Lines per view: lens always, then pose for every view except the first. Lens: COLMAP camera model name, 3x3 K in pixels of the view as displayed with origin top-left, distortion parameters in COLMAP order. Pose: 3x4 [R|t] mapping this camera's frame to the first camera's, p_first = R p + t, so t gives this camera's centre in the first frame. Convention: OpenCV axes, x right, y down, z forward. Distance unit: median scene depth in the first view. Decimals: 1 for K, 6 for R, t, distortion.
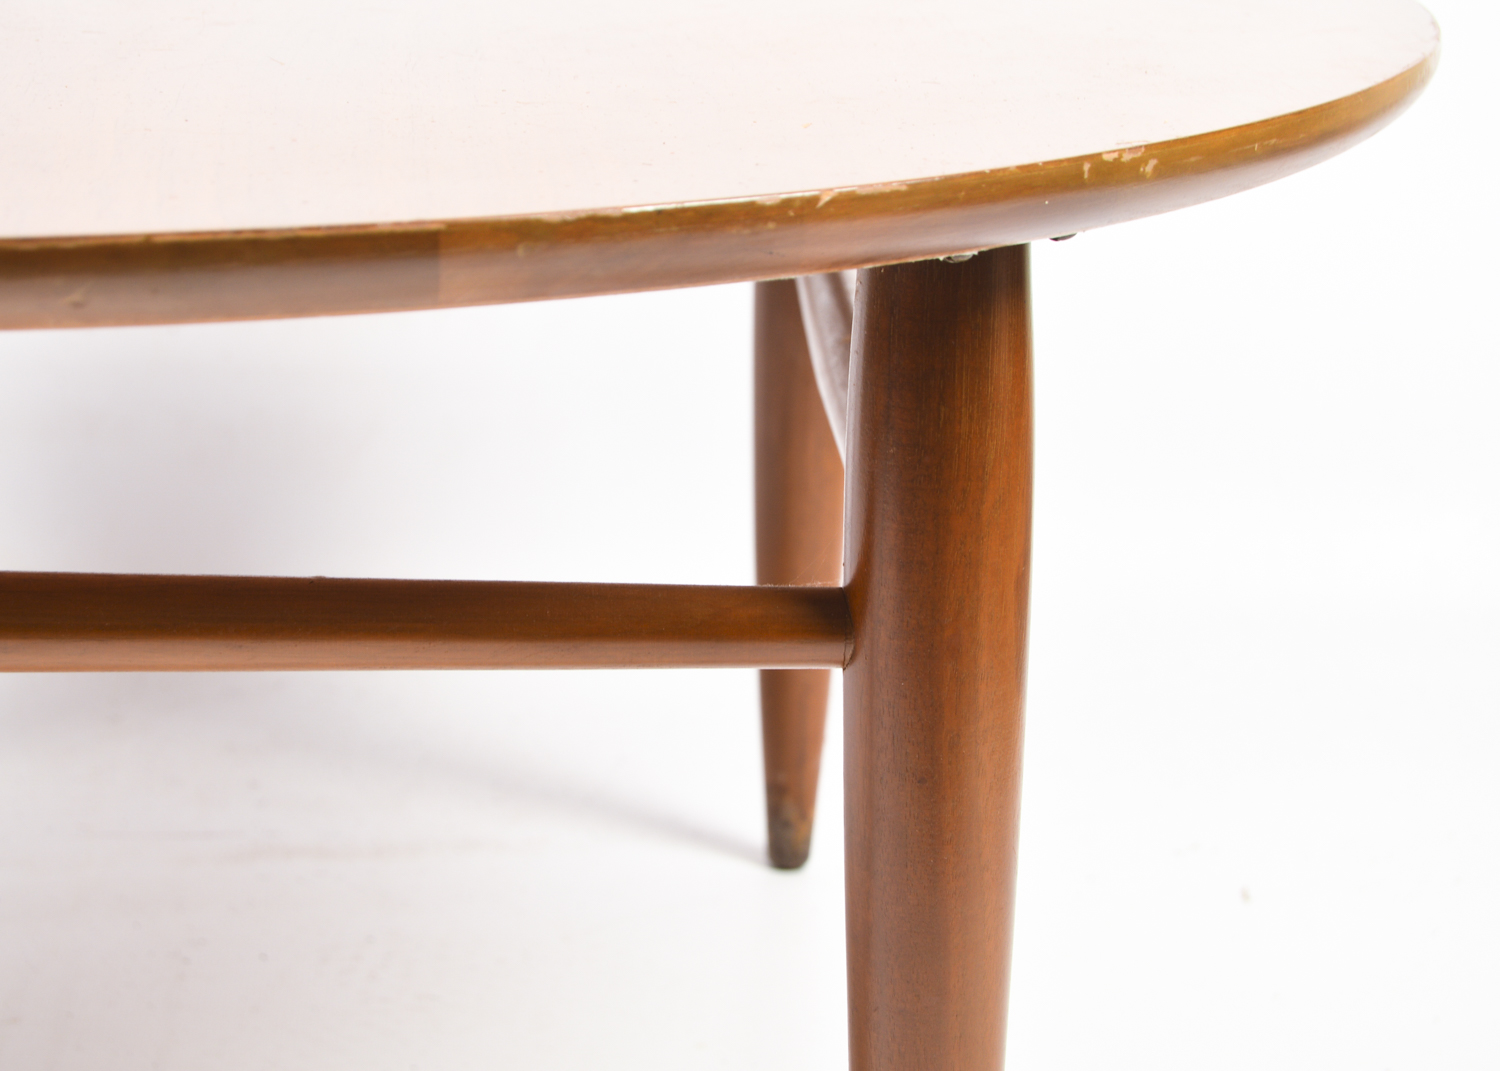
lens RADIAL K [[3570.3, 0, 750.0], [0, 3570.3, 535.5], [0, 0, 1]] dist [-0.068678, 0.197773]
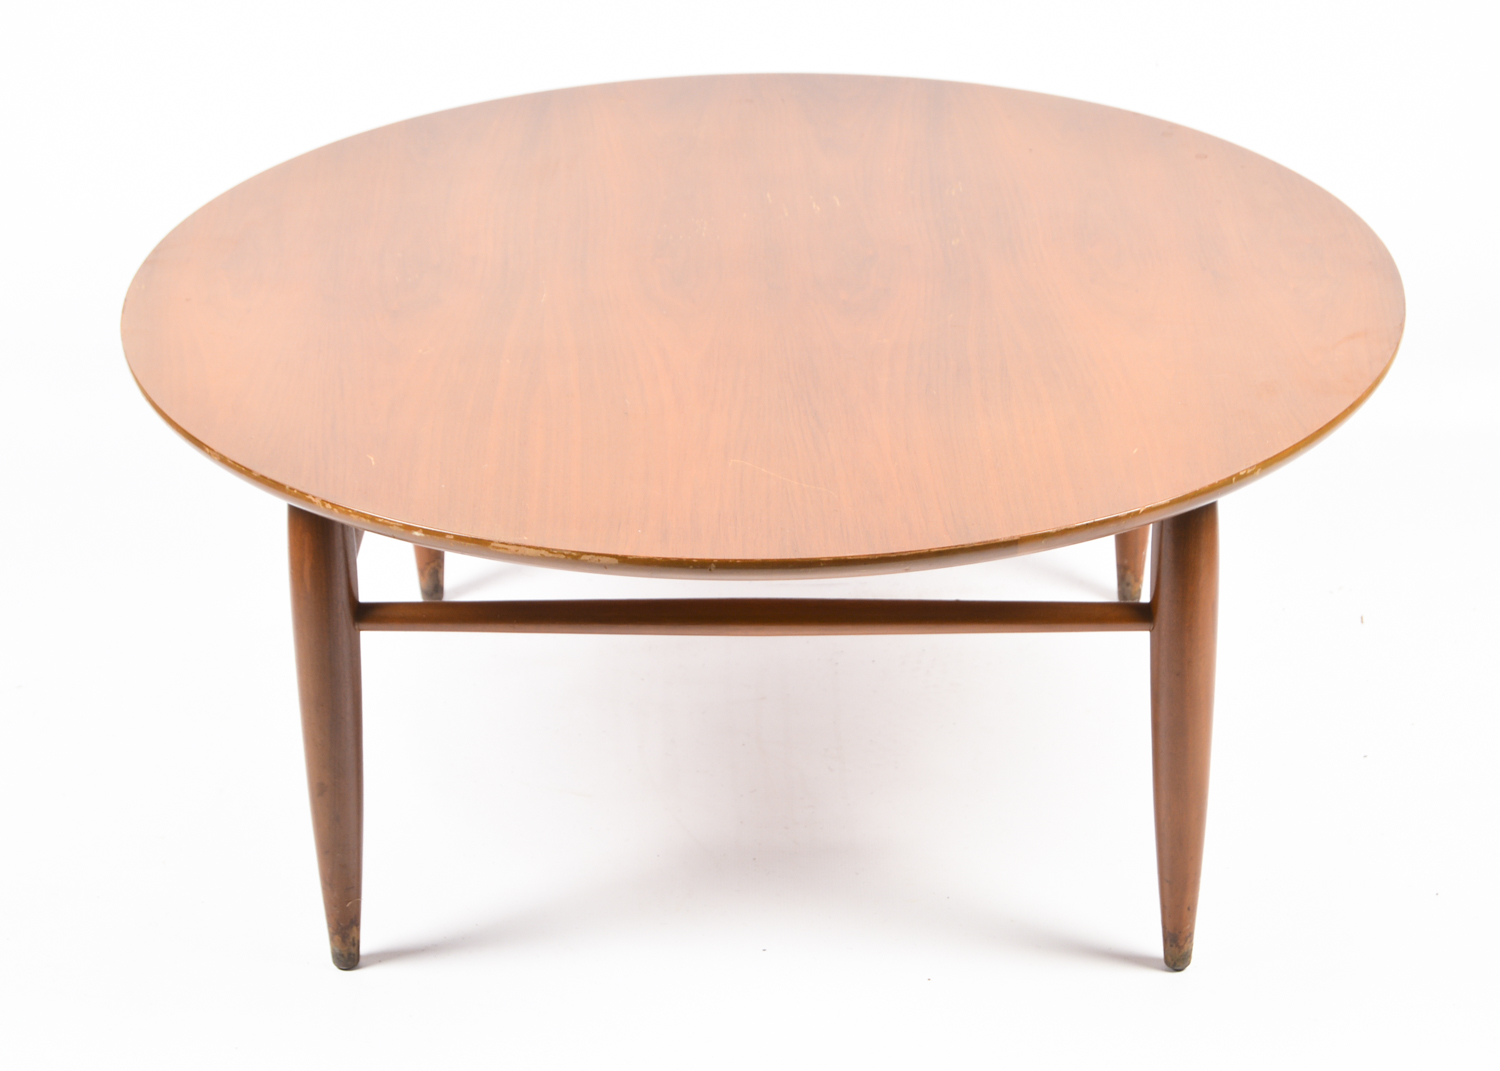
lens RADIAL K [[3570.3, 0, 750.0], [0, 3570.3, 535.5], [0, 0, 1]] dist [-0.068678, 0.197773]
pose [[0.995486, -0.000402, -0.094910, -0.019447], [0.016286, 0.985884, 0.166636, -0.506927], [0.093504, -0.167430, 0.981440, -1.734215]]
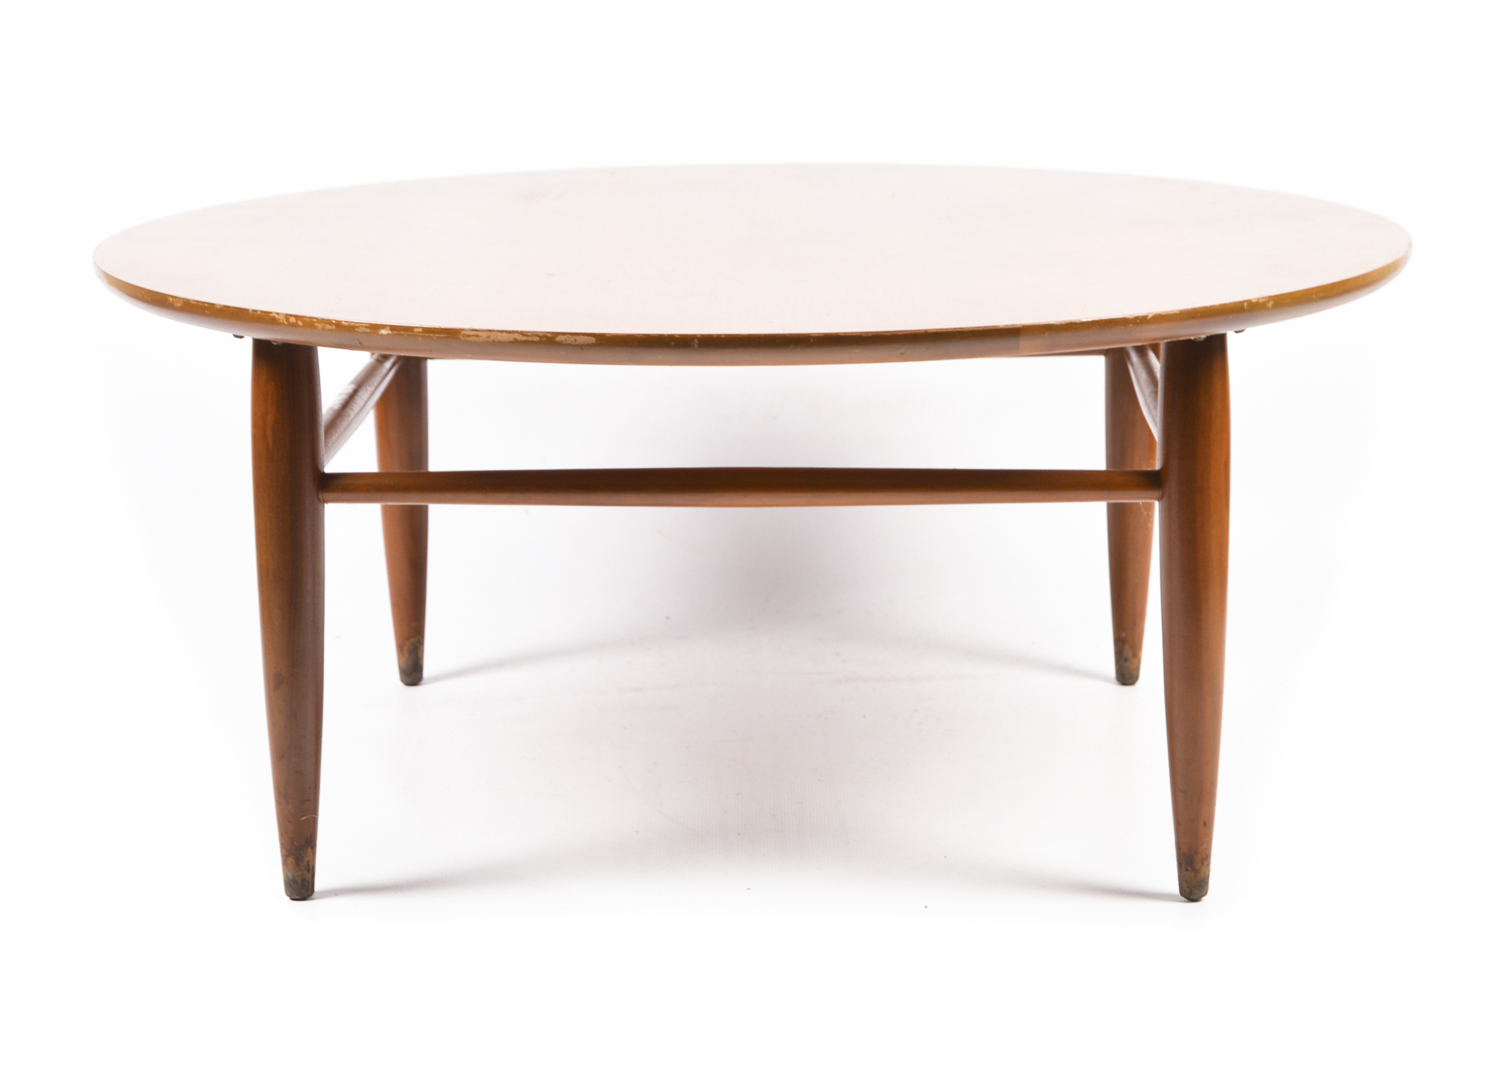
lens RADIAL K [[3291.4, 0, 707.8], [0, 3291.4, 533.3], [0, 0, 1]] dist [-0.092187, -0.148810]
pose [[0.994442, -0.013682, -0.104391, -0.051213], [0.008592, 0.998759, -0.049062, 0.178223], [0.104933, 0.047892, 0.993325, -1.424308]]
